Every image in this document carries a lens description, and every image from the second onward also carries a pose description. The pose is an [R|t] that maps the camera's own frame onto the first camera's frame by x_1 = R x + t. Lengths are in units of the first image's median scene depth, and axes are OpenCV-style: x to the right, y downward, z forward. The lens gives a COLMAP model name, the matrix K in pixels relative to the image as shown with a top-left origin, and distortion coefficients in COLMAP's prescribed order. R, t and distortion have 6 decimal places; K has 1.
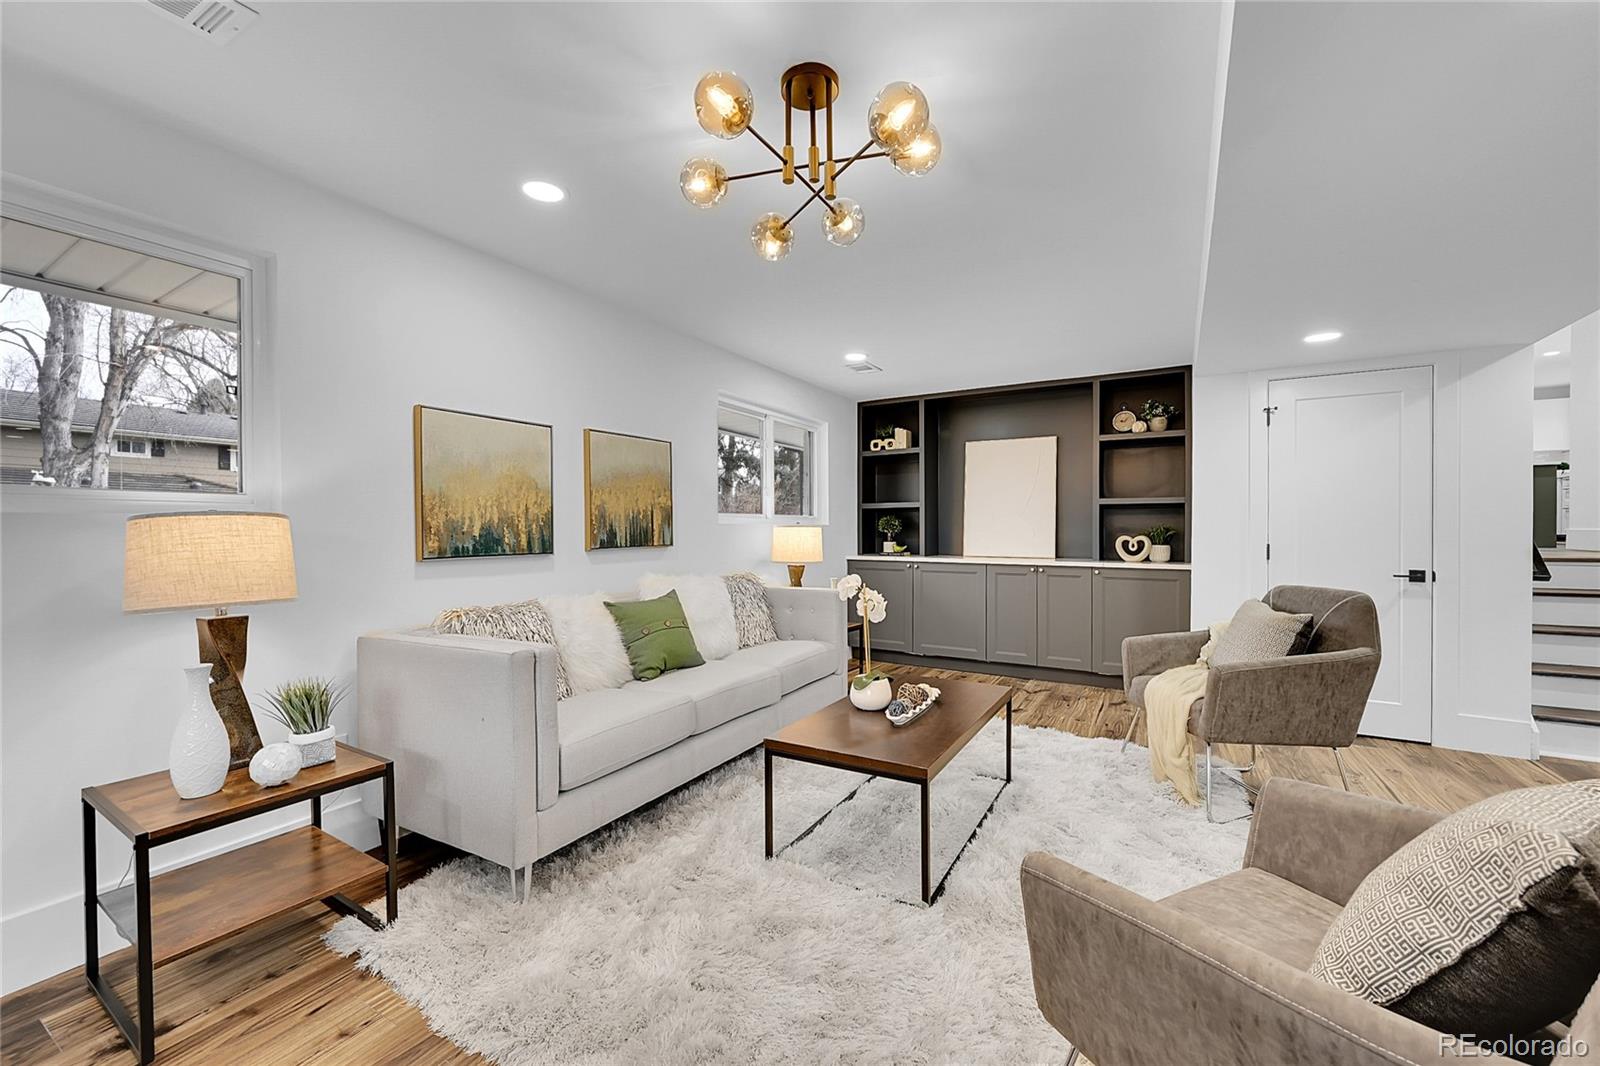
lens RADIAL K [[643.8, 0, 796.8], [0, 643.8, 528.4], [0, 0, 1]] dist [-0.002551, -0.000164]
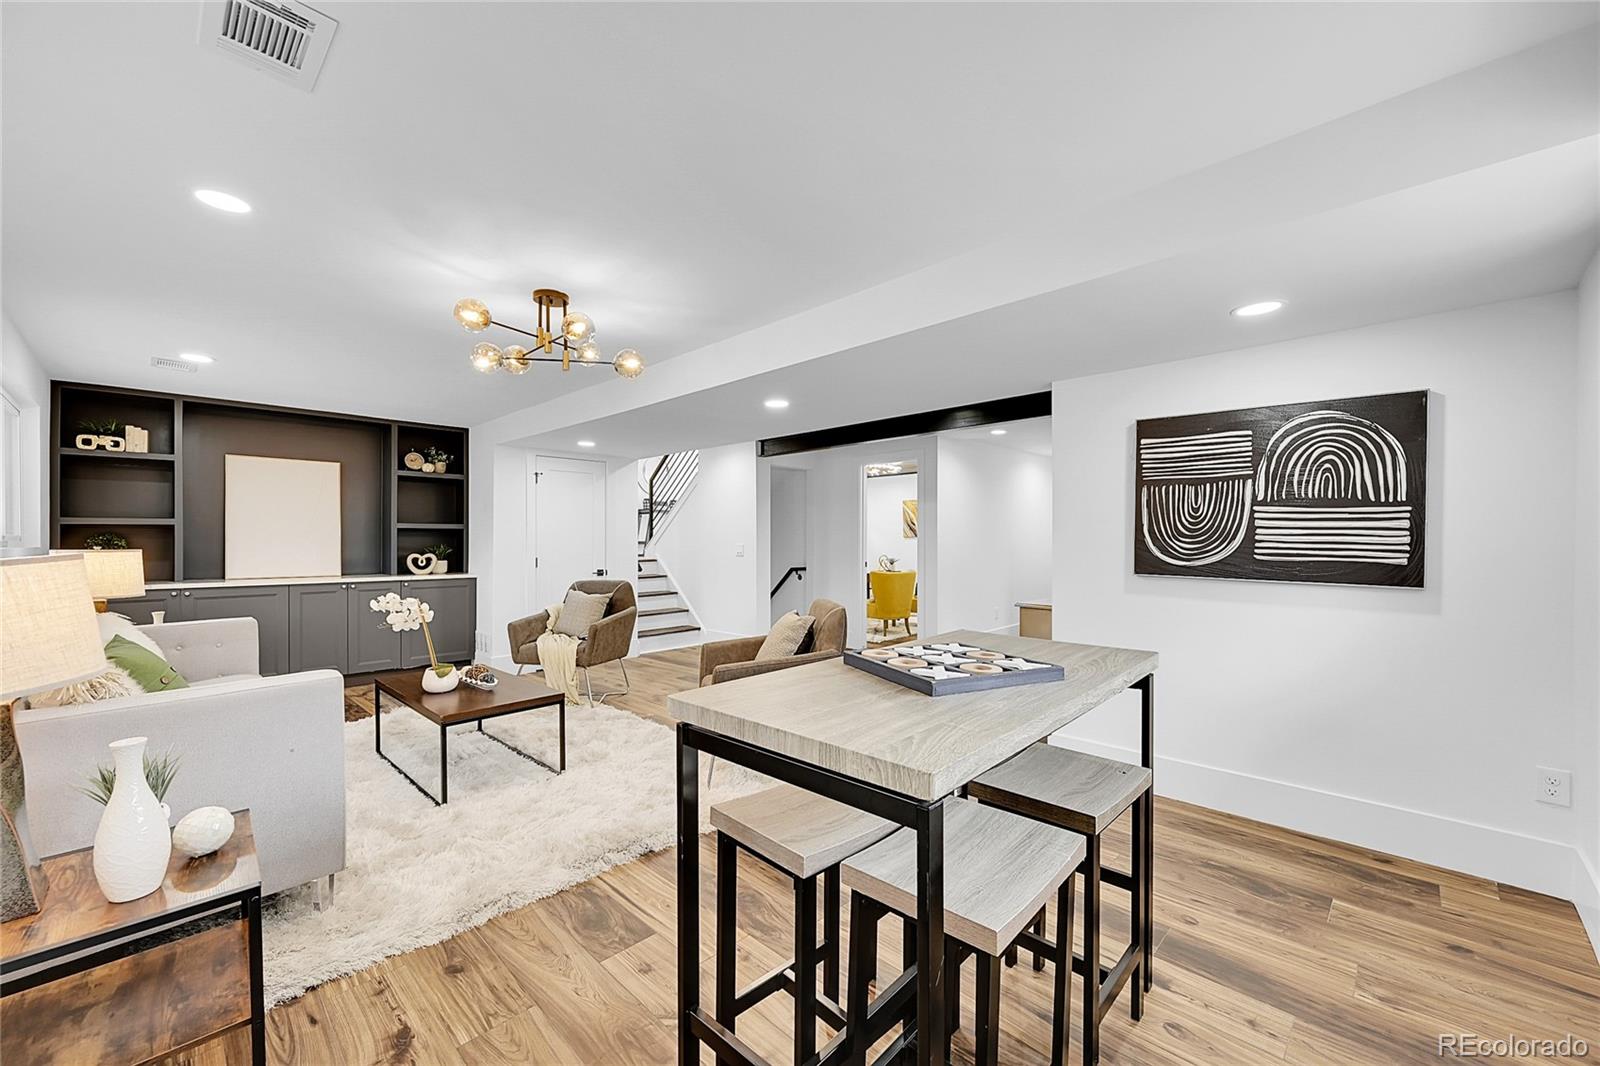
lens RADIAL K [[627.4, 0, 808.5], [0, 627.4, 532.5], [0, 0, 1]] dist [-0.003028, -0.000127]
pose [[0.231752, 0.012956, 0.972689, -0.489912], [-0.001632, 0.999915, -0.012930, -0.015335], [-0.972773, 0.001409, 0.231754, -0.015404]]
